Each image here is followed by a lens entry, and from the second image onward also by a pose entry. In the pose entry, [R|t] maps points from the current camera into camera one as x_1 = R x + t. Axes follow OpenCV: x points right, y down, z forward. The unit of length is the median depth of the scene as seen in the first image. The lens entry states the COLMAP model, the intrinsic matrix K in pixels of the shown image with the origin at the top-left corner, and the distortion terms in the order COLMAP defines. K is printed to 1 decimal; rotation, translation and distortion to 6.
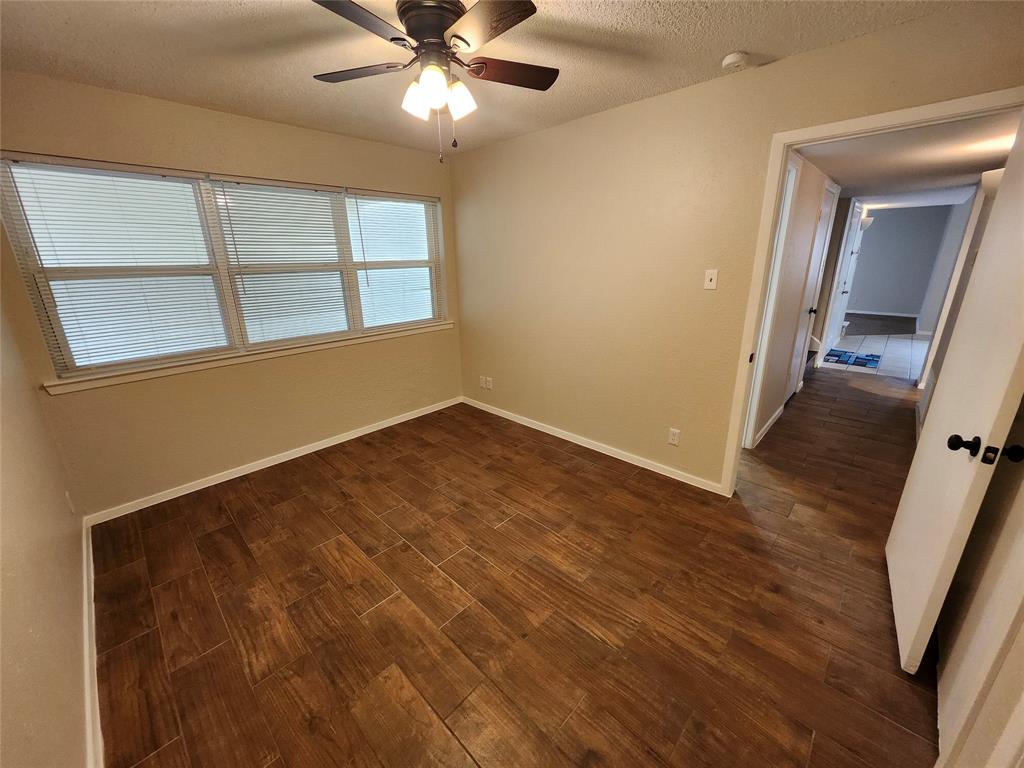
lens RADIAL K [[399.8, 0, 517.4], [0, 399.8, 377.3], [0, 0, 1]] dist [0.001723, 0.000004]
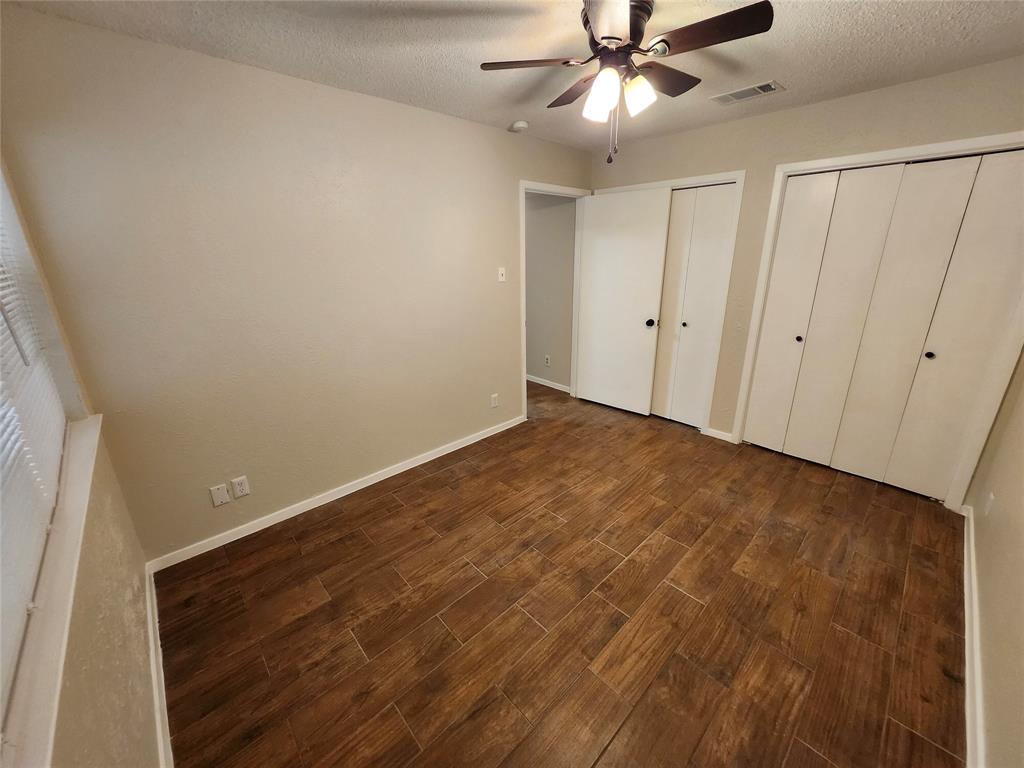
lens RADIAL K [[399.8, 0, 517.4], [0, 399.8, 377.3], [0, 0, 1]] dist [0.001723, 0.000004]
pose [[0.048867, -0.285702, 0.957072, -1.003661], [0.301036, 0.917871, 0.258630, -0.283862], [-0.952360, 0.275475, 0.130861, 0.946396]]
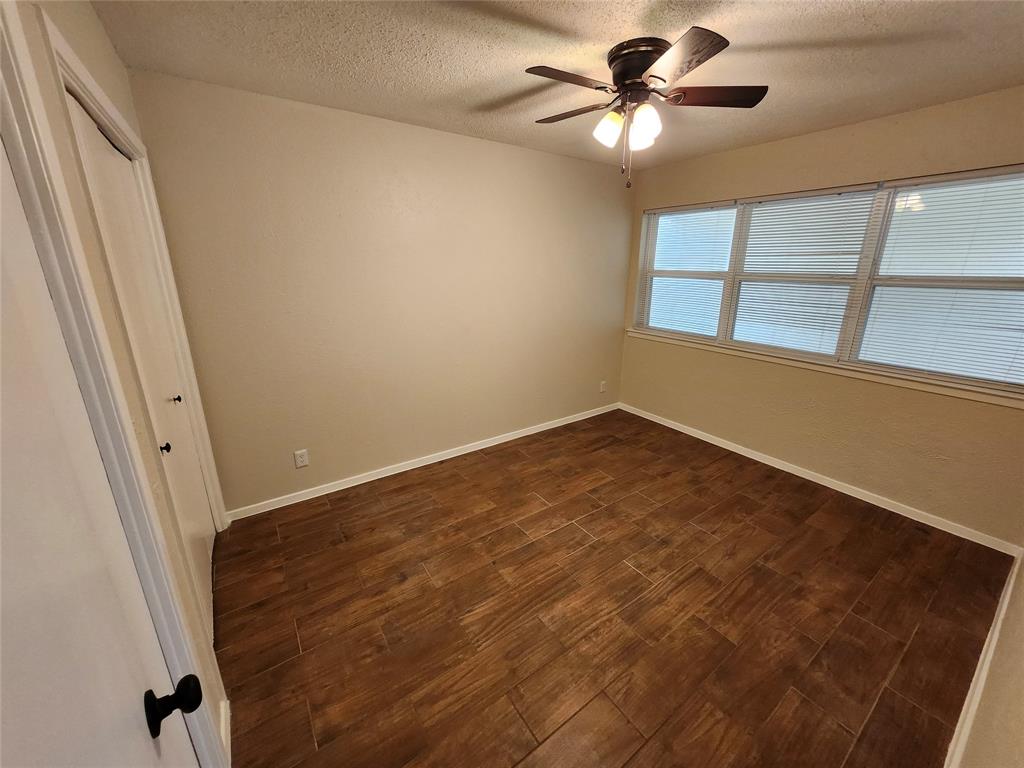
lens RADIAL K [[399.8, 0, 517.4], [0, 399.8, 377.3], [0, 0, 1]] dist [0.001723, 0.000004]
pose [[-0.194527, 0.286594, -0.938095, 0.799457], [-0.288484, 0.897353, 0.333968, -0.265183], [0.937516, 0.335591, -0.091882, 0.758036]]
